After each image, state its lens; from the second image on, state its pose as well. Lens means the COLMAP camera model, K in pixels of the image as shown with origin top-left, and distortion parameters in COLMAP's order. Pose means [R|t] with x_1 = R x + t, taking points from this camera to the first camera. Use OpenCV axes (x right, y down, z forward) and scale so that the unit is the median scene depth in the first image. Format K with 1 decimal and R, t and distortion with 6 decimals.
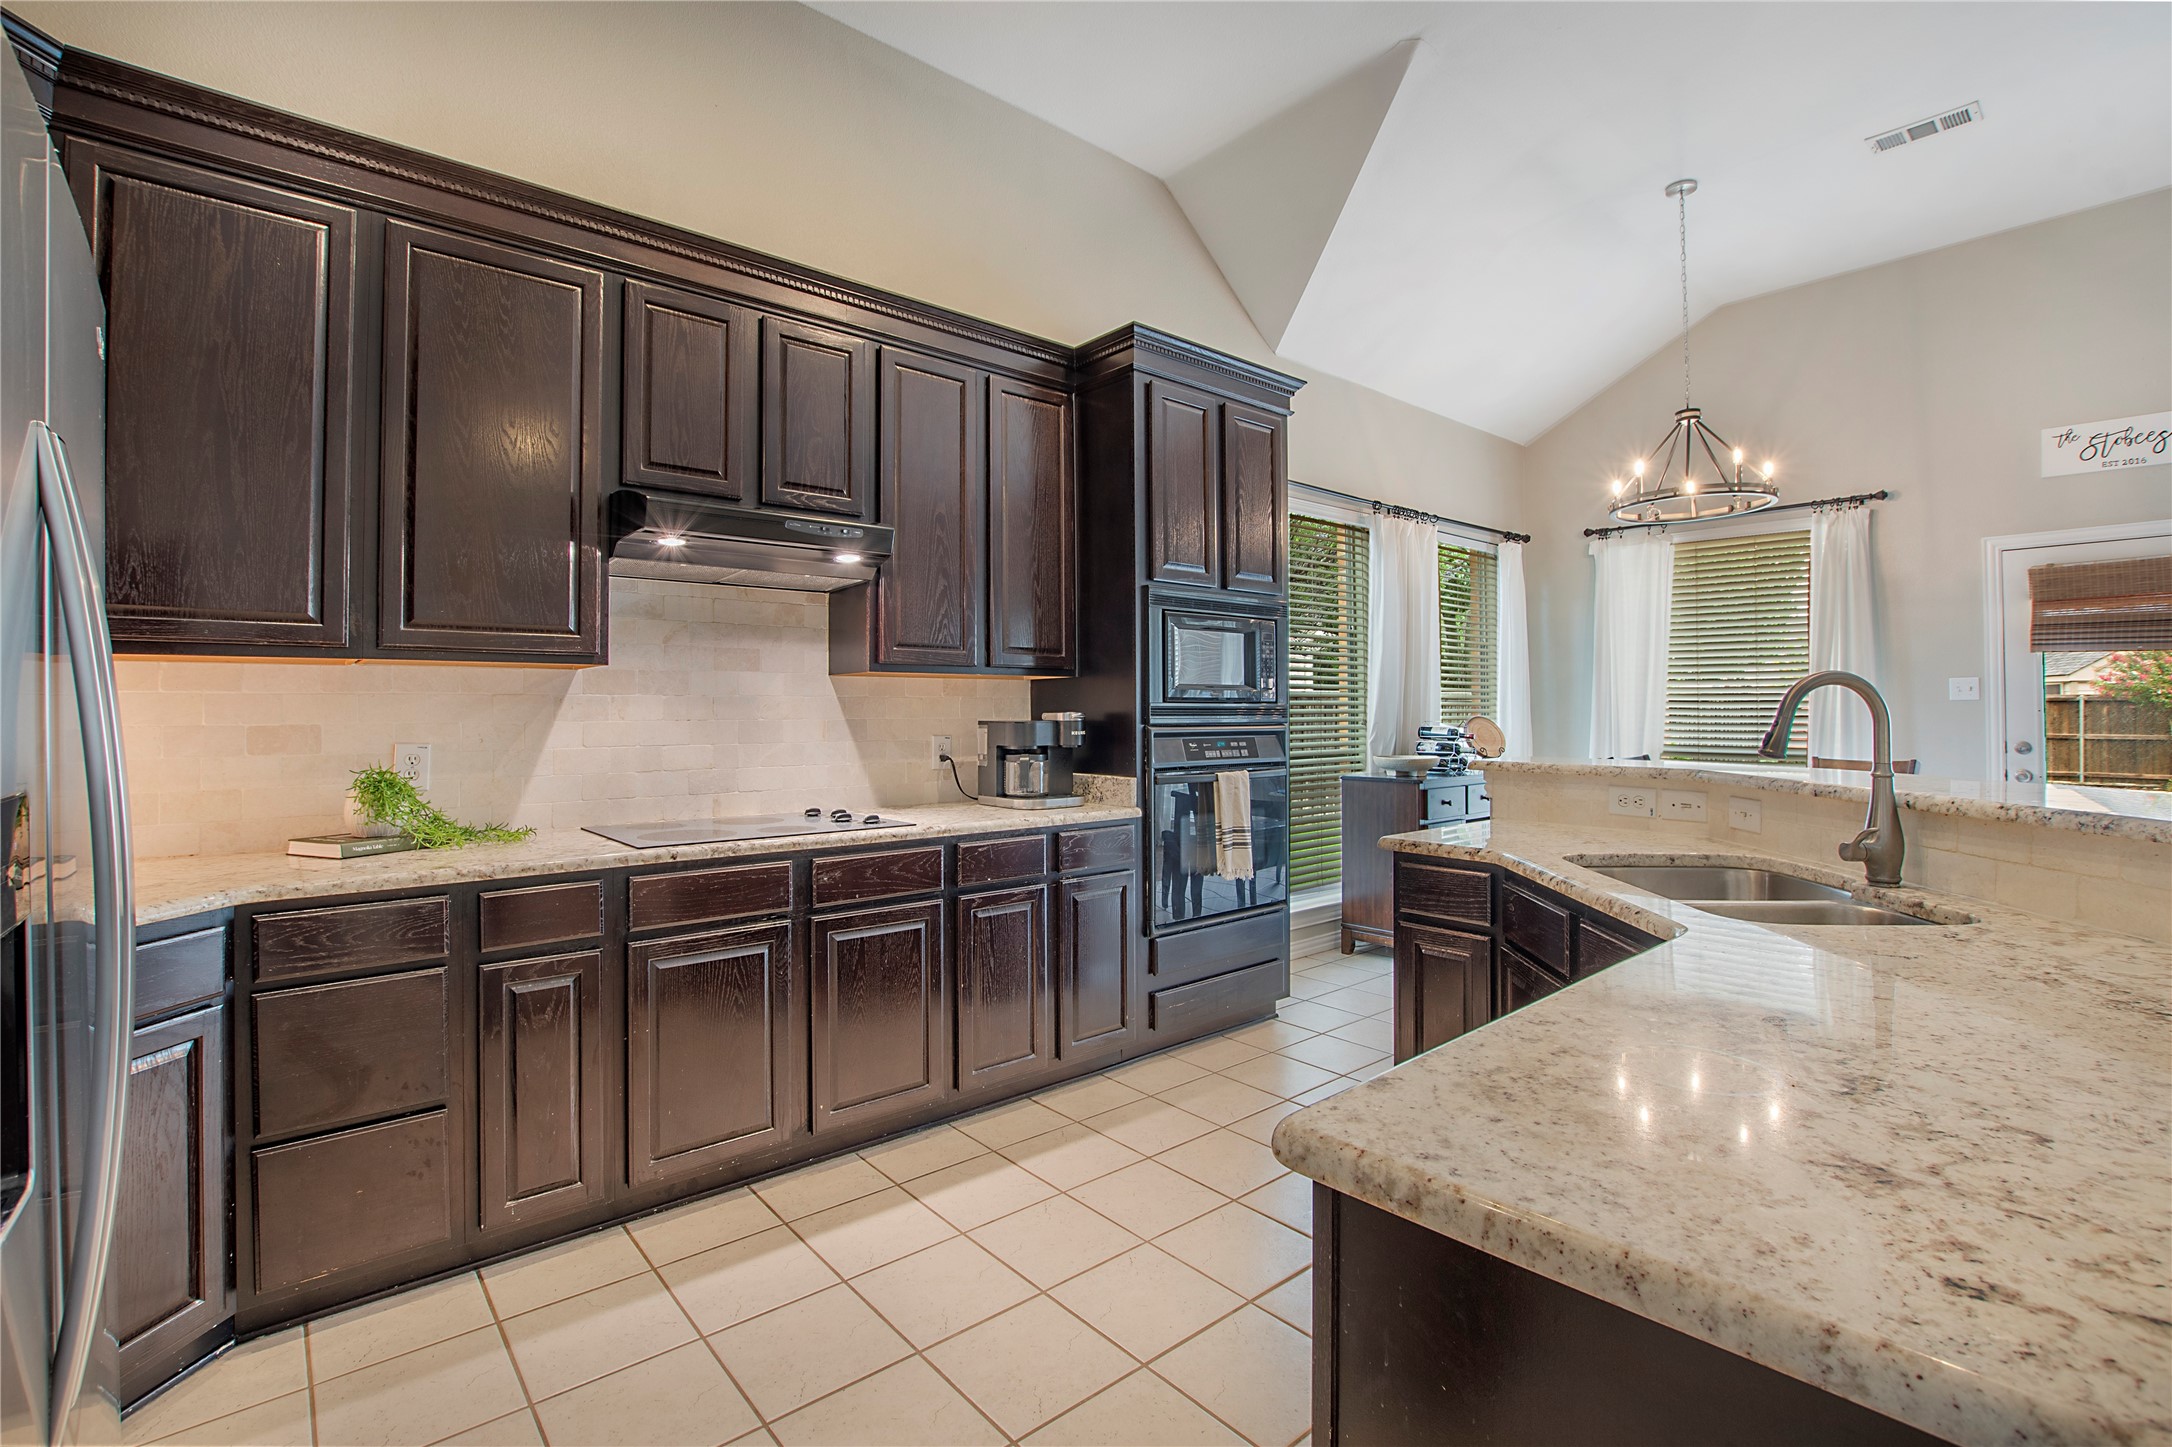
lens RADIAL K [[971.4, 0, 1075.4], [0, 971.4, 692.8], [0, 0, 1]] dist [-0.003157, -0.000452]
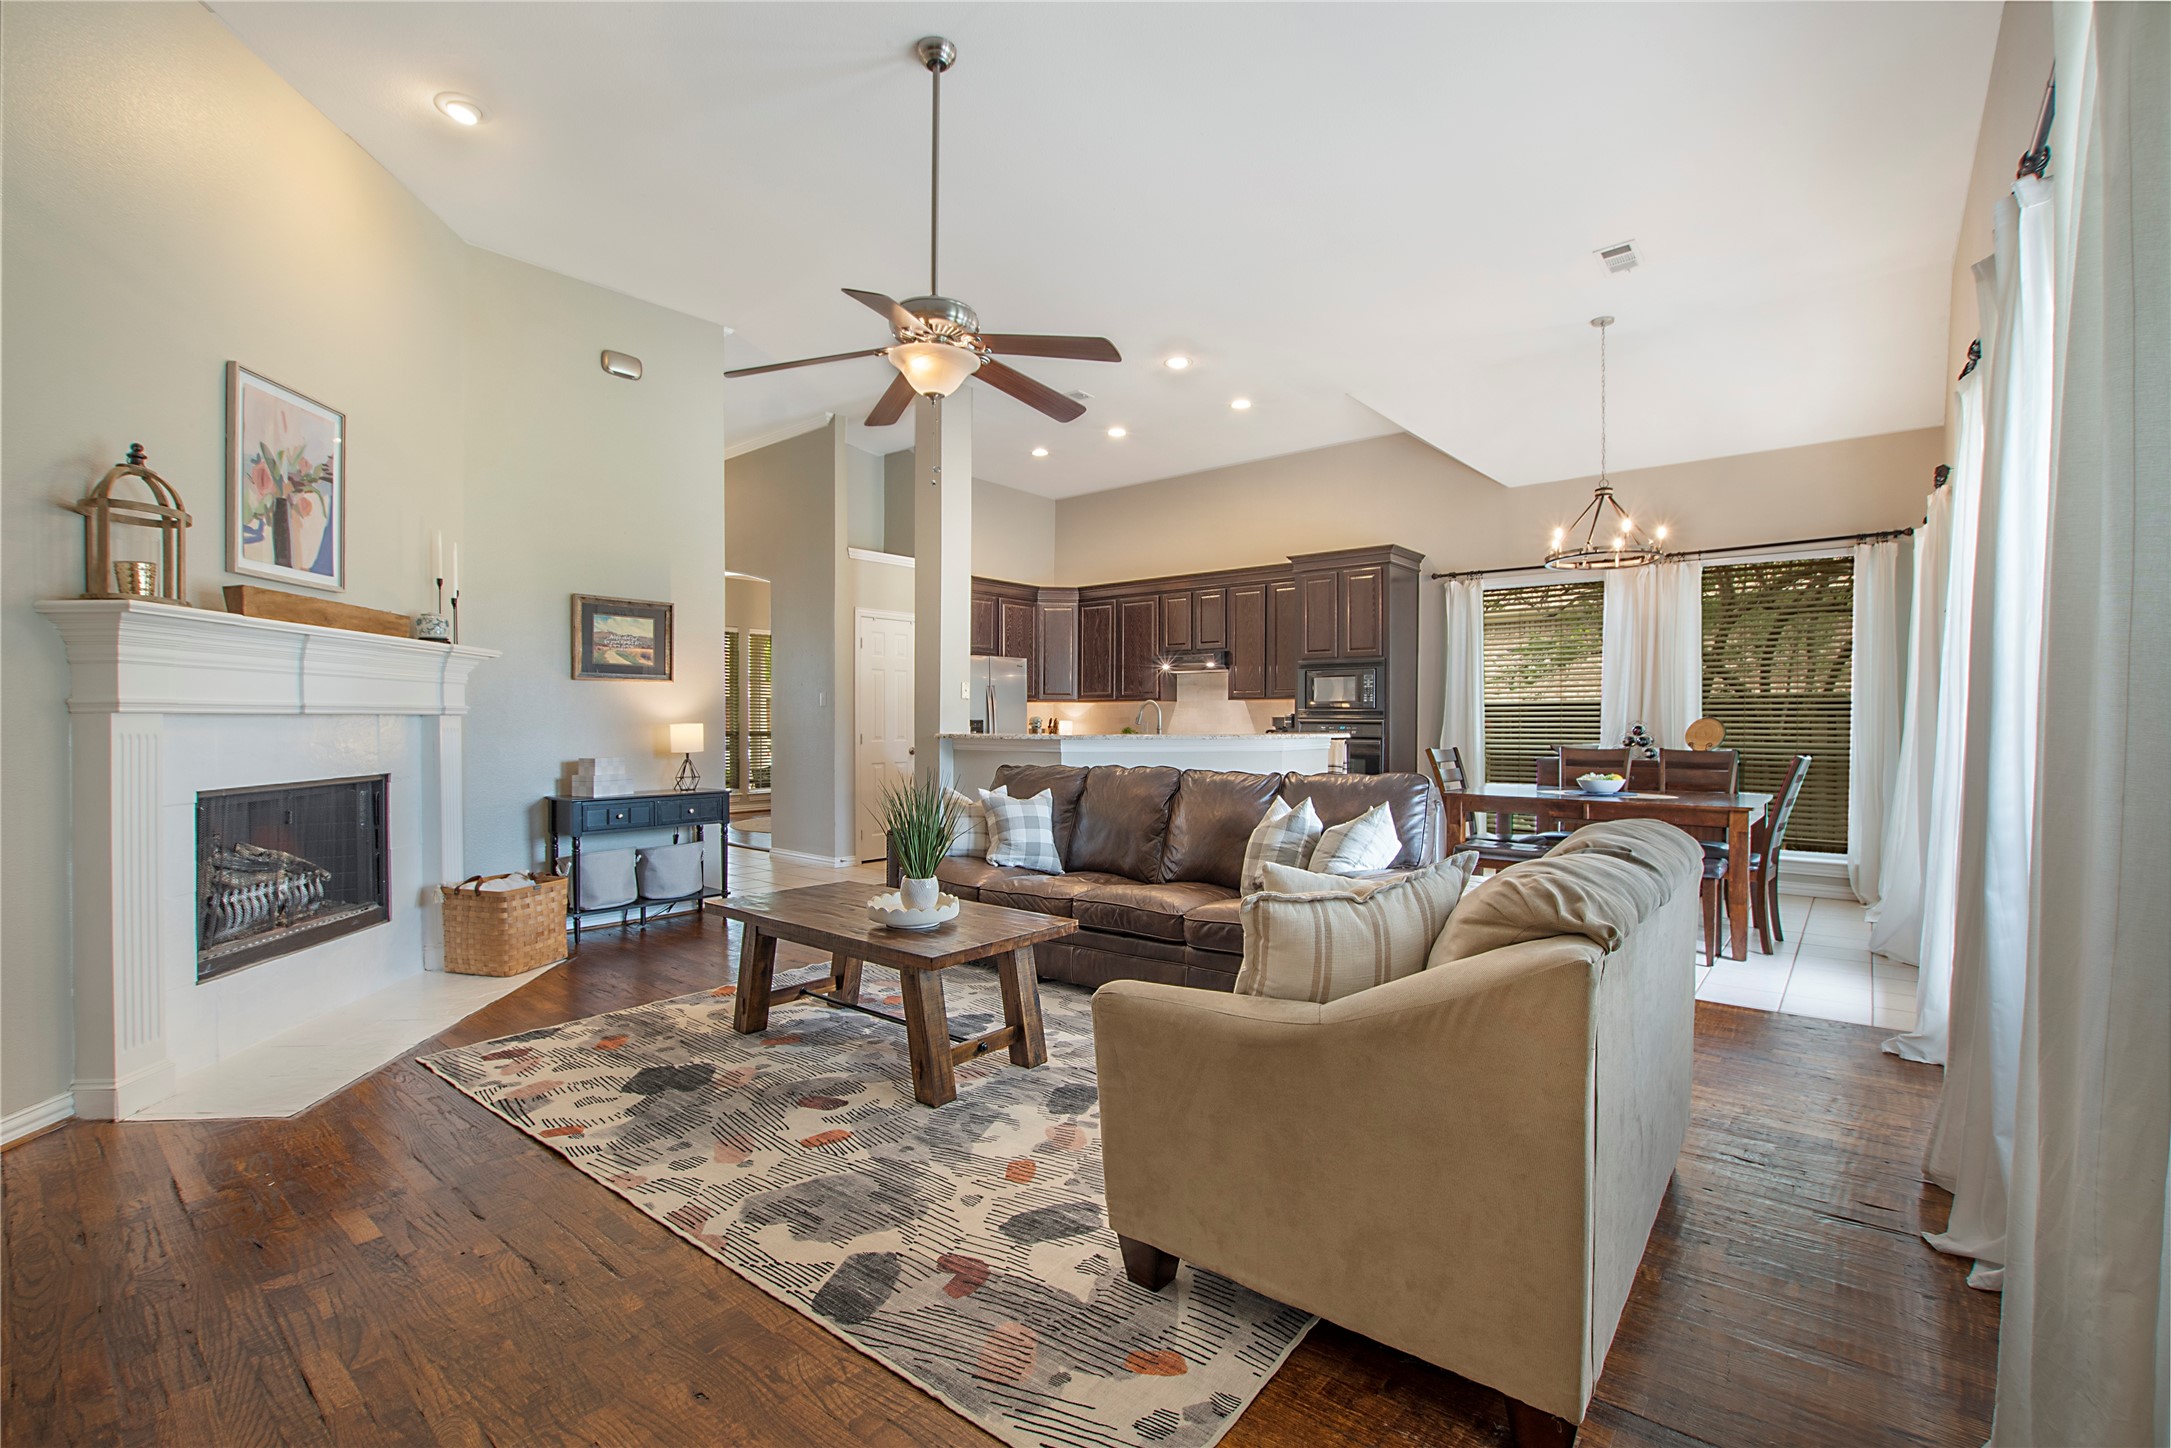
lens RADIAL K [[956.4, 0, 1095.7], [0, 956.4, 731.7], [0, 0, 1]] dist [-0.025407, -0.000346]
pose [[0.169535, 0.014803, -0.985413, 1.718594], [0.012839, 0.999769, 0.017227, 0.013807], [0.985441, -0.015573, 0.169306, 0.078179]]
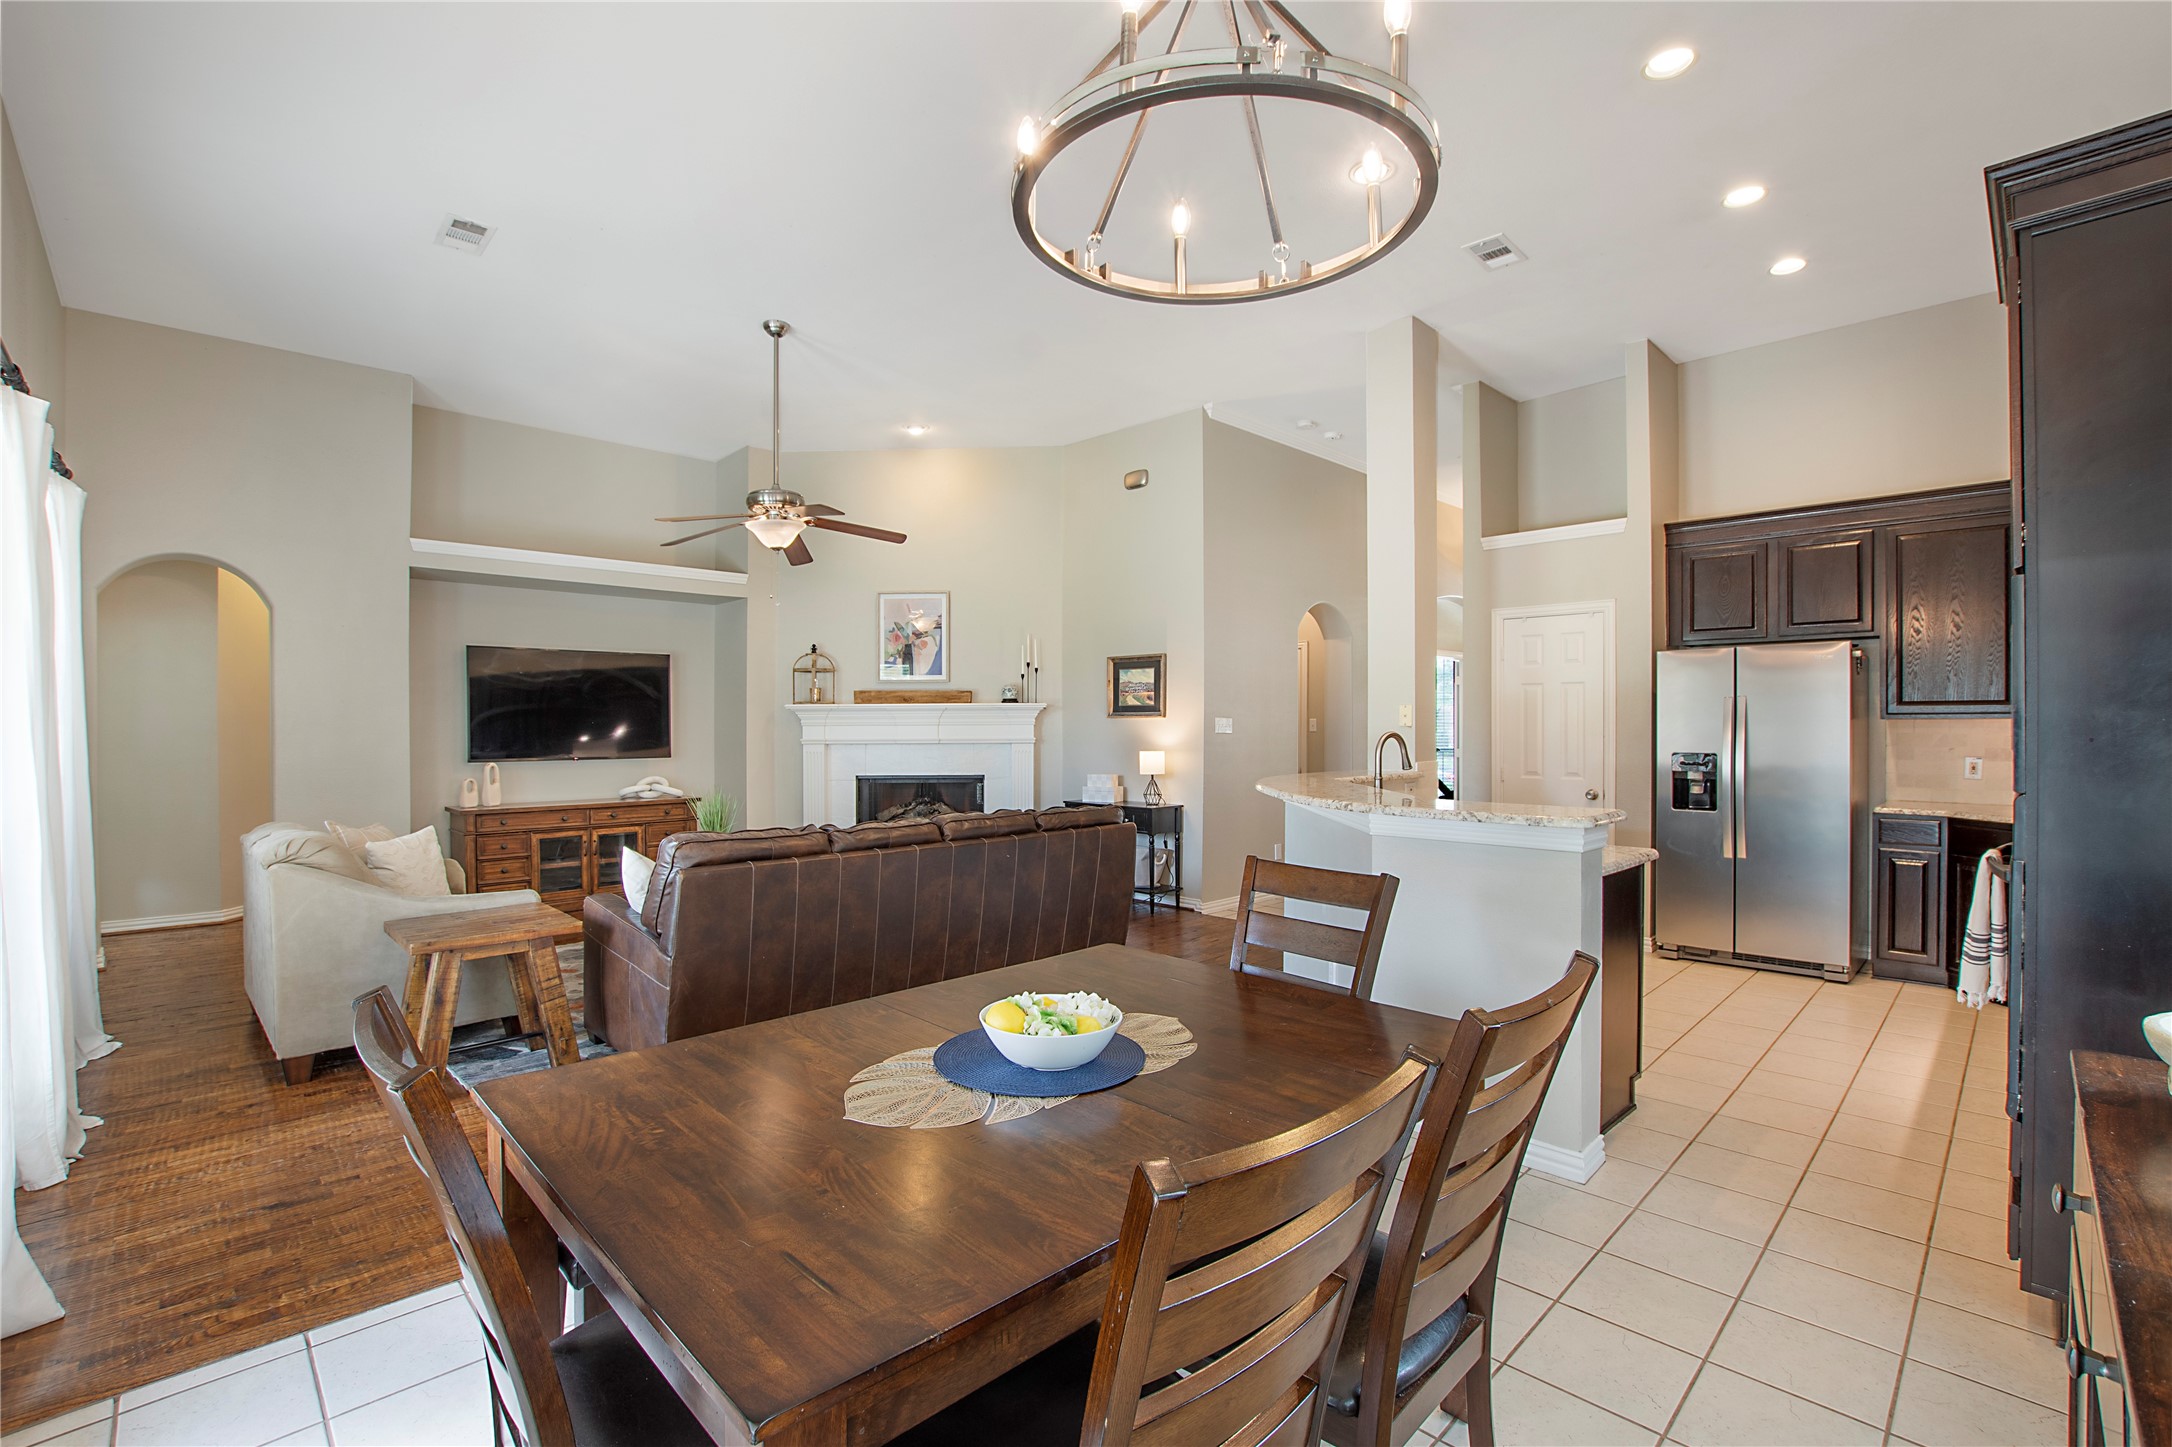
lens RADIAL K [[979.9, 0, 1039.5], [0, 979.9, 729.7], [0, 0, 1]] dist [-0.022847, 0.000204]
pose [[-0.999701, 0.007101, -0.023384, 0.663072], [0.007302, 0.999937, -0.008553, -0.004088], [0.023322, -0.008721, -0.999690, 1.286004]]
